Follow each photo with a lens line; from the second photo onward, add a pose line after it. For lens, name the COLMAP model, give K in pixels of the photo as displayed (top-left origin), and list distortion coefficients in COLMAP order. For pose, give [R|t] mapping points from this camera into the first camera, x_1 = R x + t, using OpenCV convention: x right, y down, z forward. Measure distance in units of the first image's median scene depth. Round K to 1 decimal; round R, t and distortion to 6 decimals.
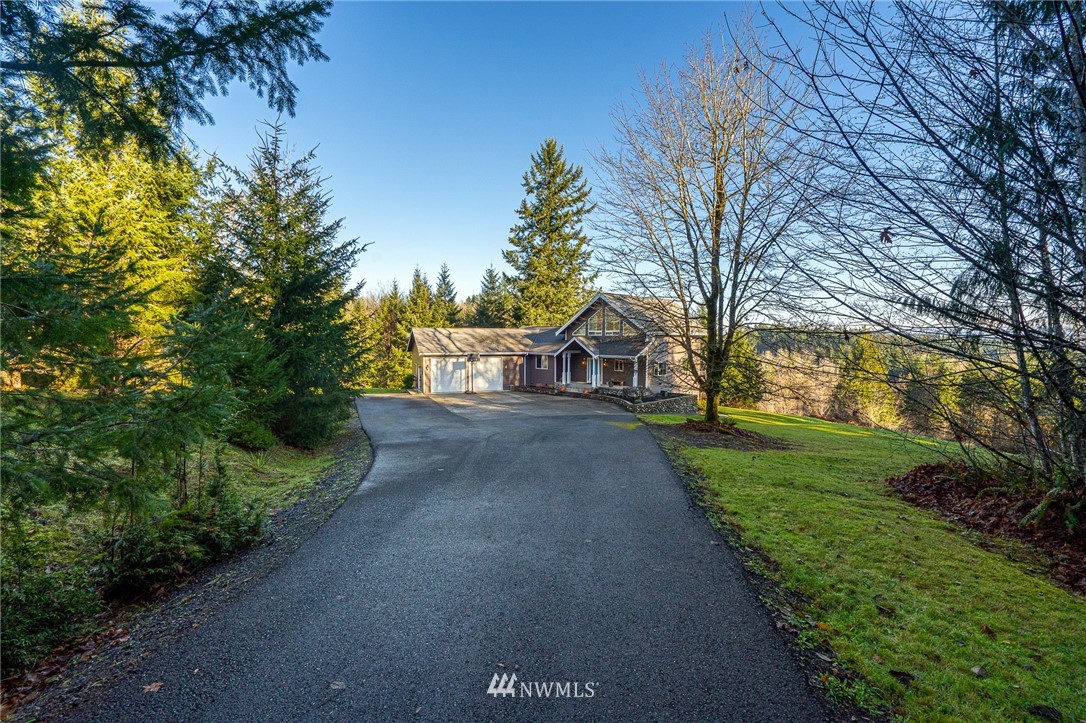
lens RADIAL K [[497.4, 0, 541.1], [0, 497.4, 360.4], [0, 0, 1]] dist [0.000776, 0.000855]
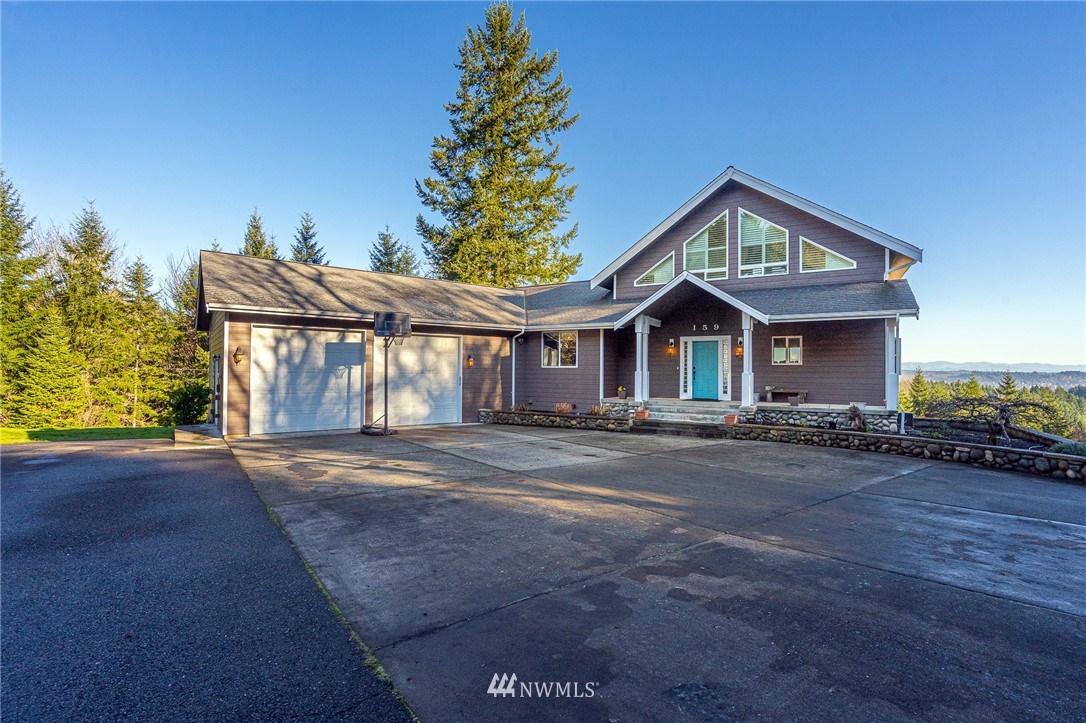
lens RADIAL K [[497.4, 0, 546.7], [0, 497.4, 363.8], [0, 0, 1]] dist [0.000776, 0.000855]
pose [[0.966593, 0.005463, 0.256257, -0.114077], [0.009562, 0.998308, -0.057349, 0.036916], [-0.256137, 0.057883, 0.964906, 0.603084]]
